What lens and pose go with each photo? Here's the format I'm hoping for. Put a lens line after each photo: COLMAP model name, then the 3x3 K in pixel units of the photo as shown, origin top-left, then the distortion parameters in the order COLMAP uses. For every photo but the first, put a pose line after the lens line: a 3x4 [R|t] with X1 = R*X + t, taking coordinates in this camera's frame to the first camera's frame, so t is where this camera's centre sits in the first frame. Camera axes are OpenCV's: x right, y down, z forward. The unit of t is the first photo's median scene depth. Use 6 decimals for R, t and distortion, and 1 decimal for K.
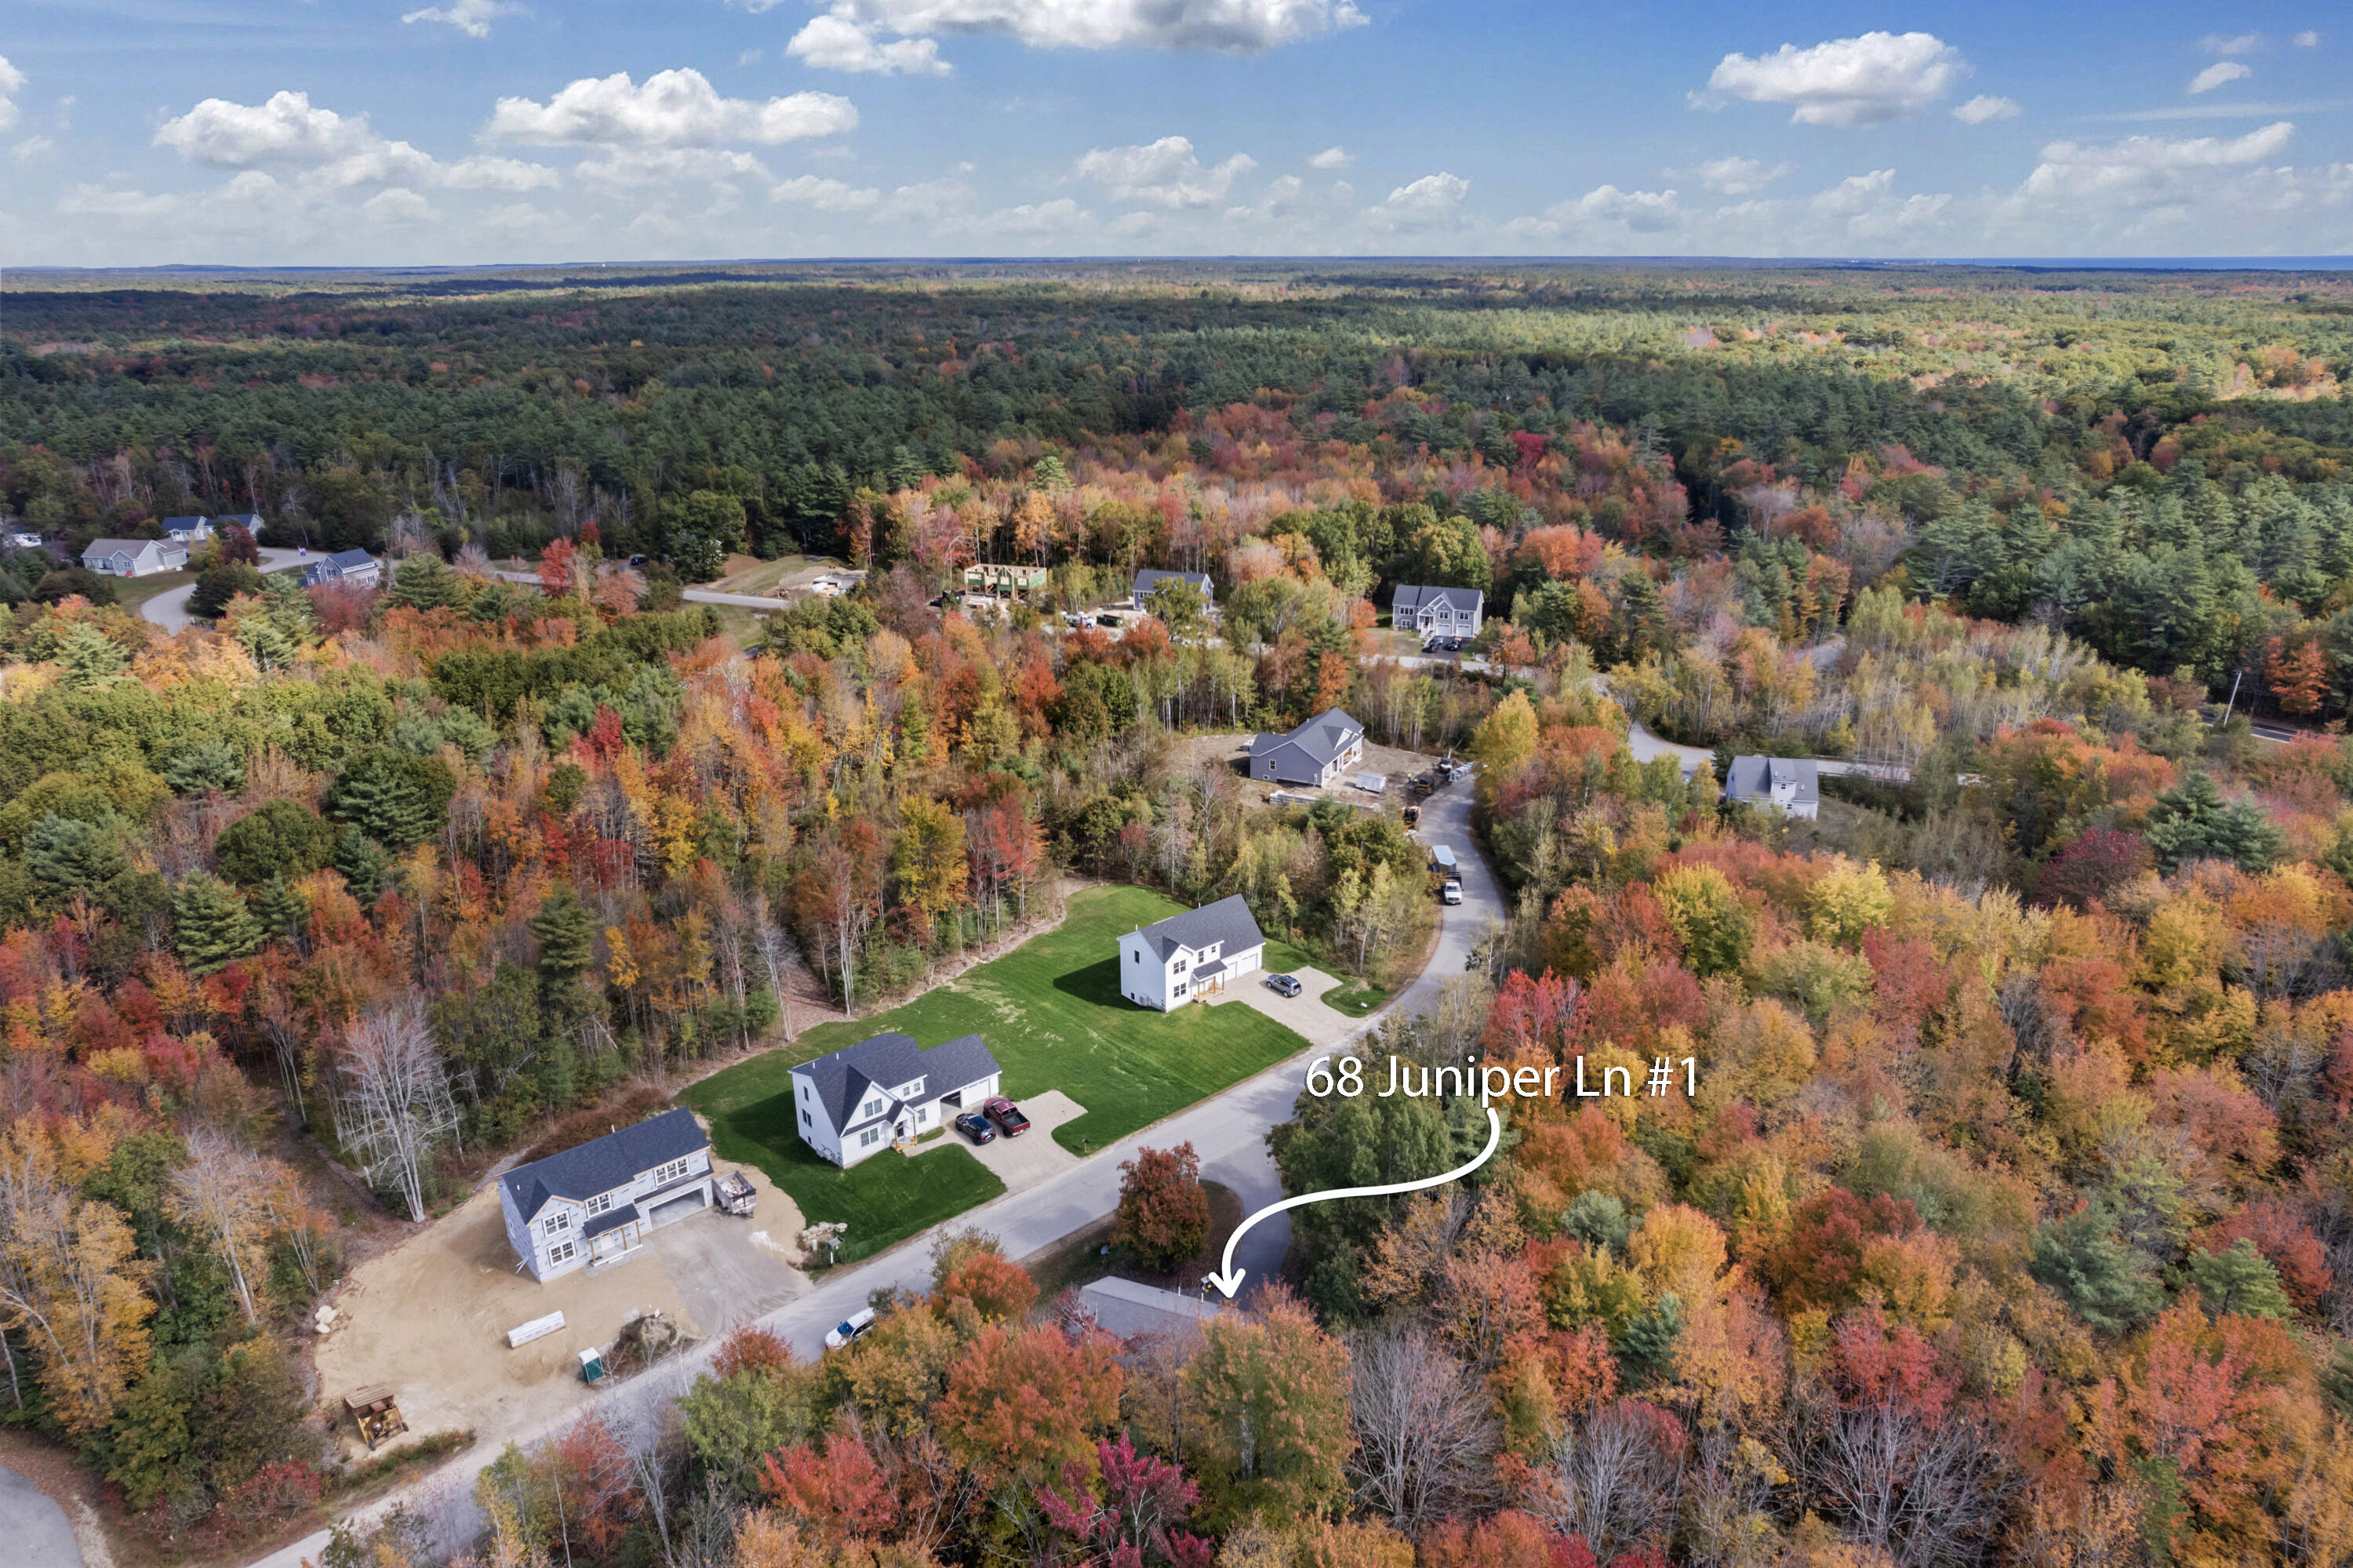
lens RADIAL K [[1501.6, 0, 1176.5], [0, 1501.6, 784.0], [0, 0, 1]] dist [-0.068657, 0.048996]
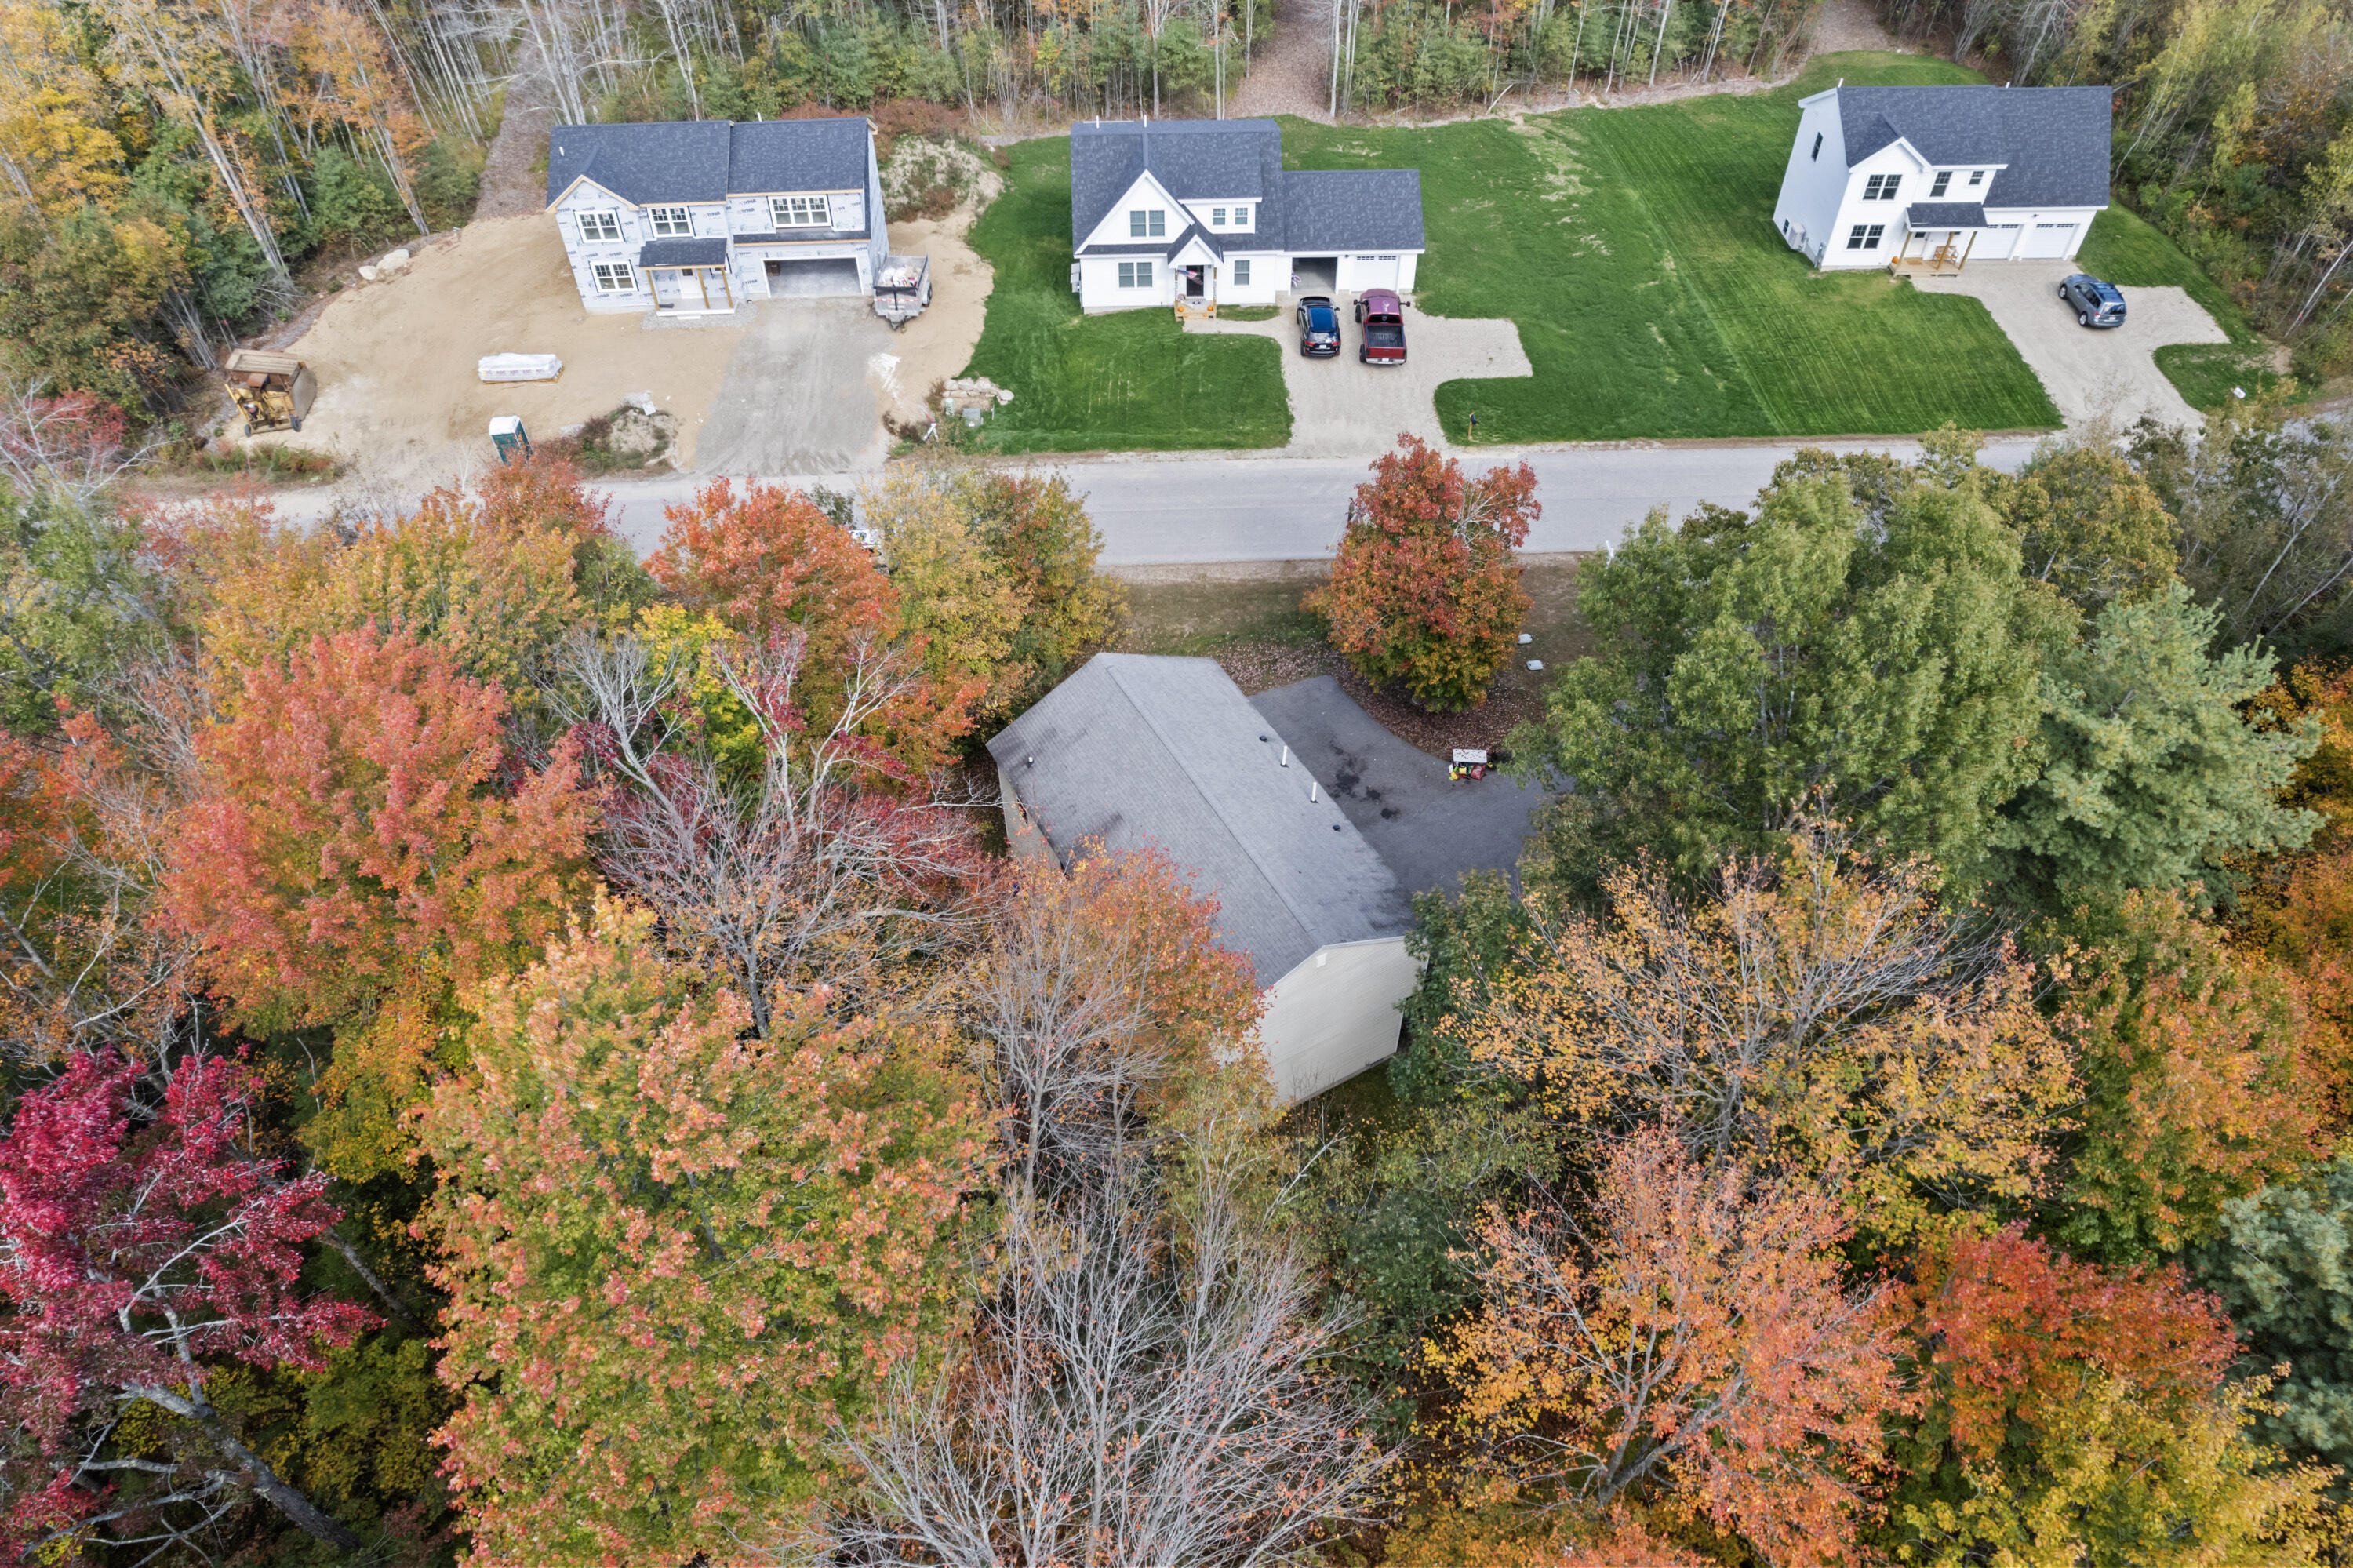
lens RADIAL K [[1509.9, 0, 1182.5], [0, 1509.9, 796.1], [0, 0, 1]] dist [-0.089901, 0.083938]
pose [[0.785483, 0.462273, -0.411486, 0.133237], [-0.216675, 0.828216, 0.516827, 0.102148], [0.579714, -0.316800, 0.750712, 0.515405]]
